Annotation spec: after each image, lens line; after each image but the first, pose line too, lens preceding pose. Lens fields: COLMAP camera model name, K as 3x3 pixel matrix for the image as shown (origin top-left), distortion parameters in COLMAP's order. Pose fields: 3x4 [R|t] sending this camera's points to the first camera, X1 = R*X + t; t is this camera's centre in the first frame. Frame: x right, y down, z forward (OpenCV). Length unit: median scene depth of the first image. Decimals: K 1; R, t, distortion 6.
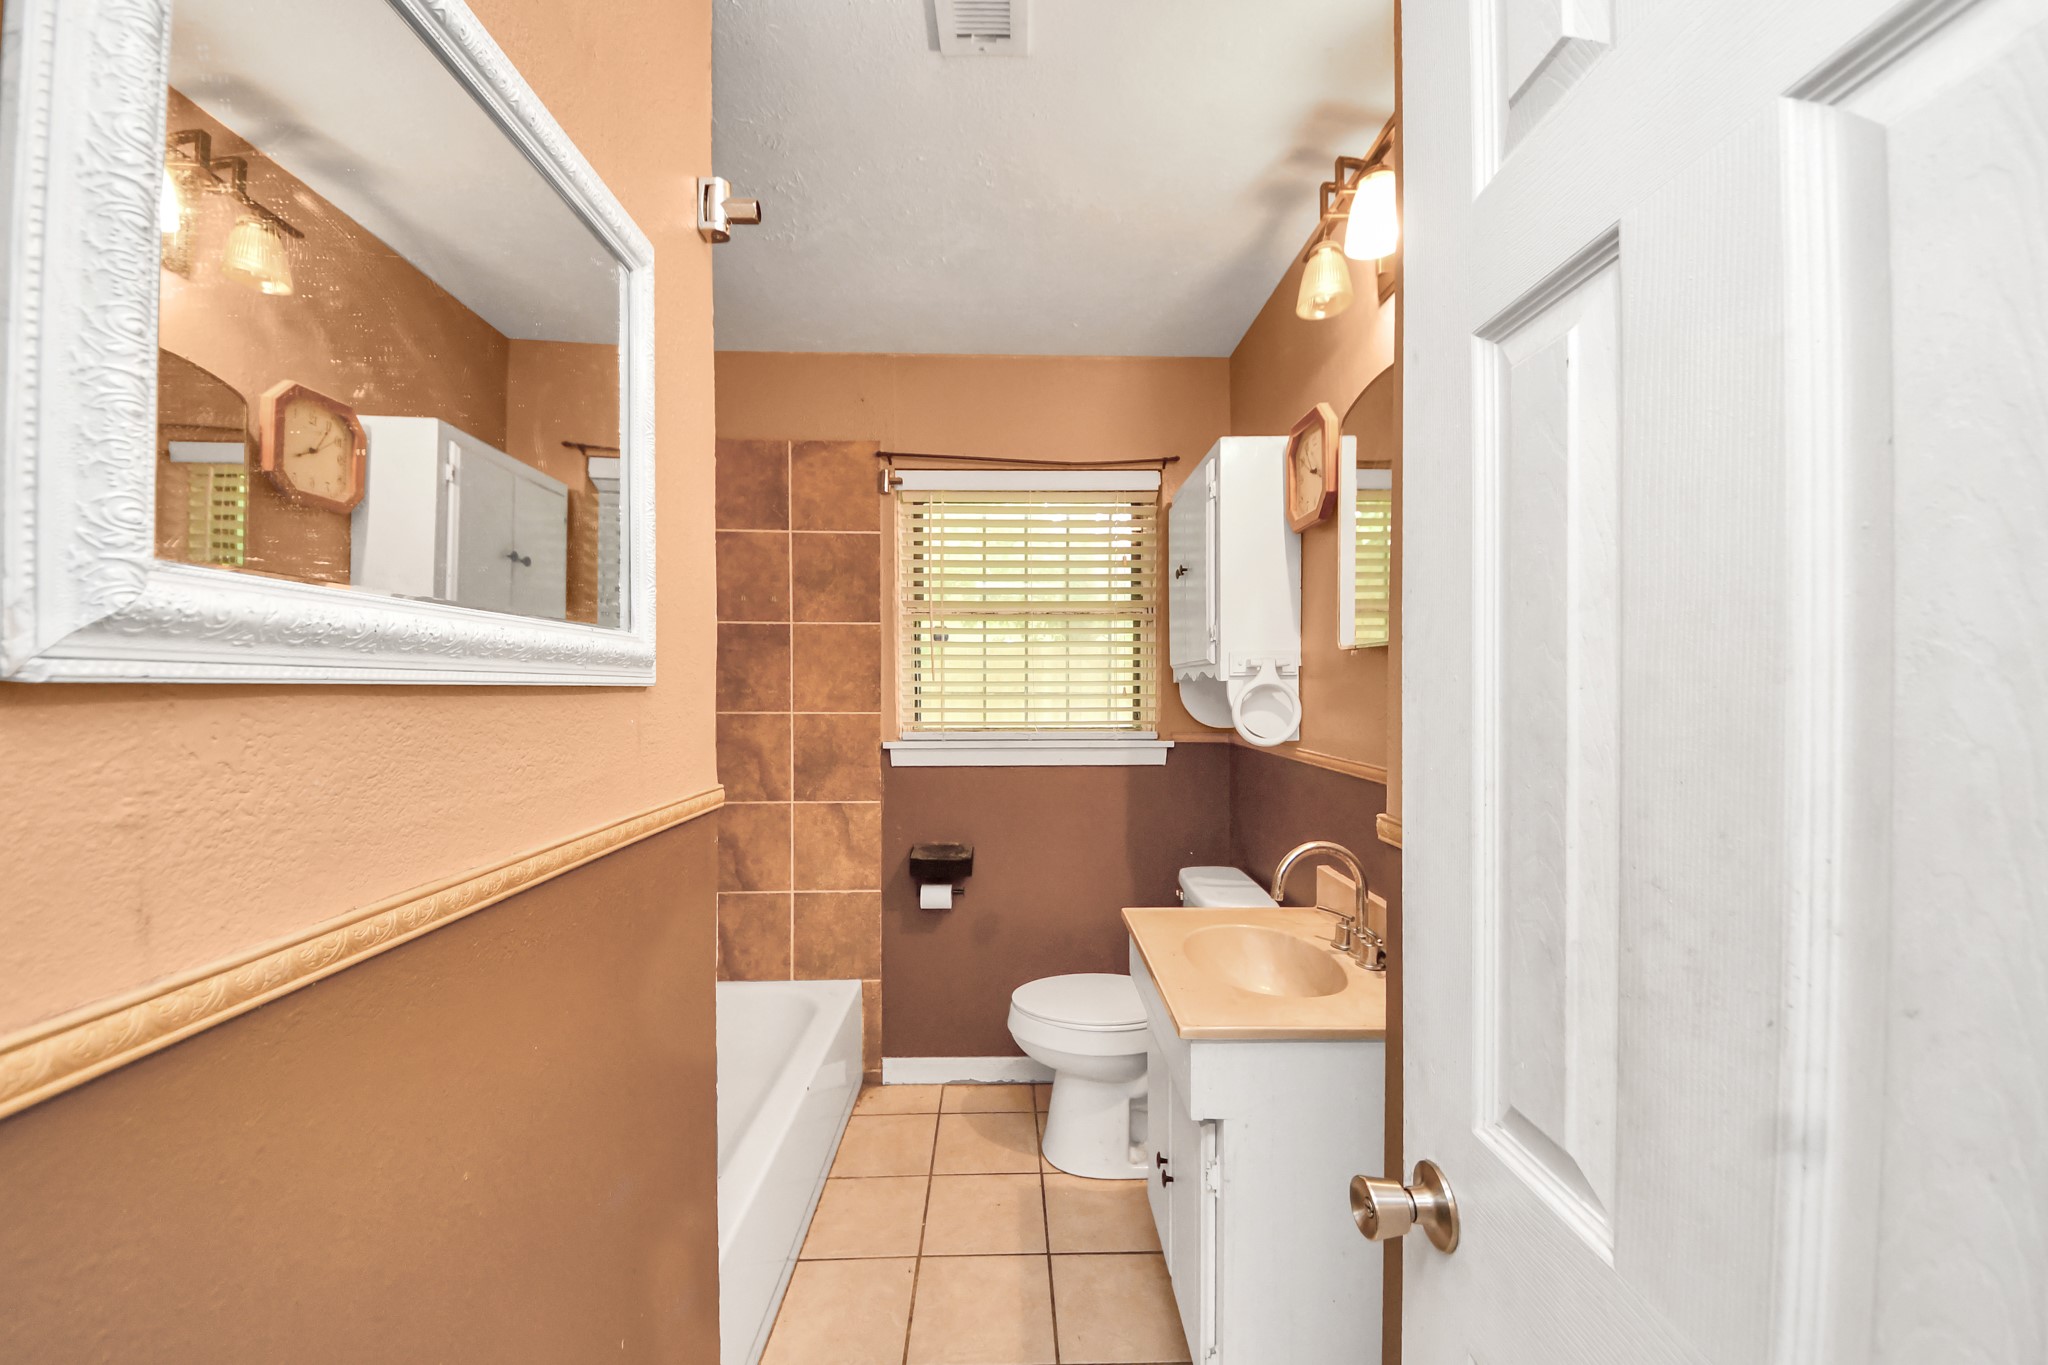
lens RADIAL K [[732.4, 0, 997.6], [0, 732.4, 696.6], [0, 0, 1]] dist [0.017721, -0.015052]
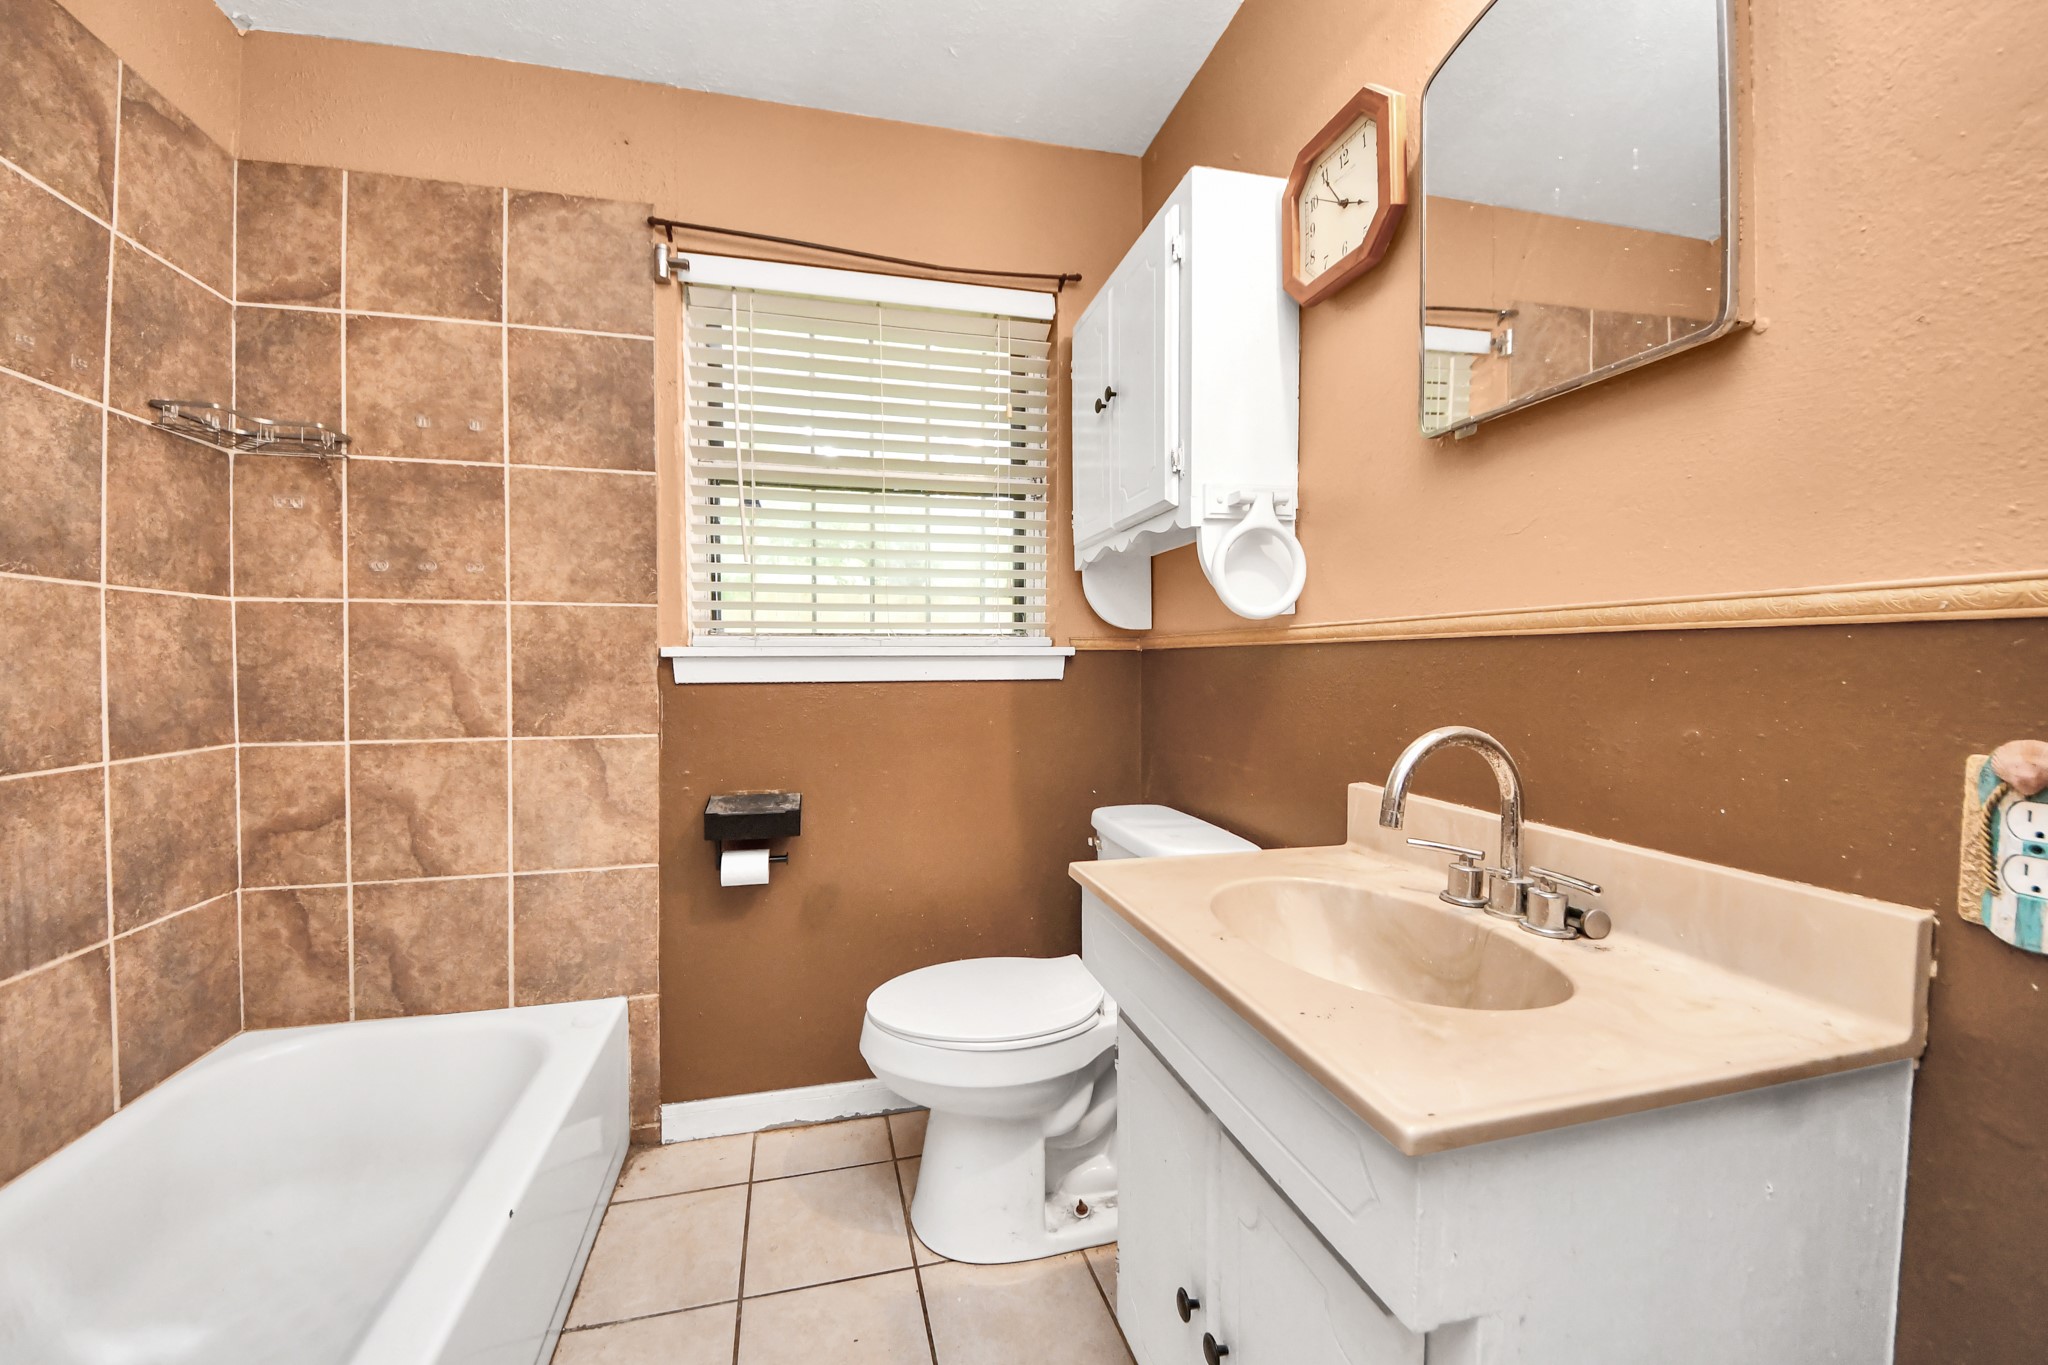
lens RADIAL K [[732.4, 0, 997.6], [0, 732.4, 696.6], [0, 0, 1]] dist [0.017721, -0.015052]
pose [[0.966197, 0.002068, 0.257796, -0.030367], [-0.012664, 0.999141, 0.039450, 0.076651], [-0.257493, -0.041381, 0.965394, 0.262141]]
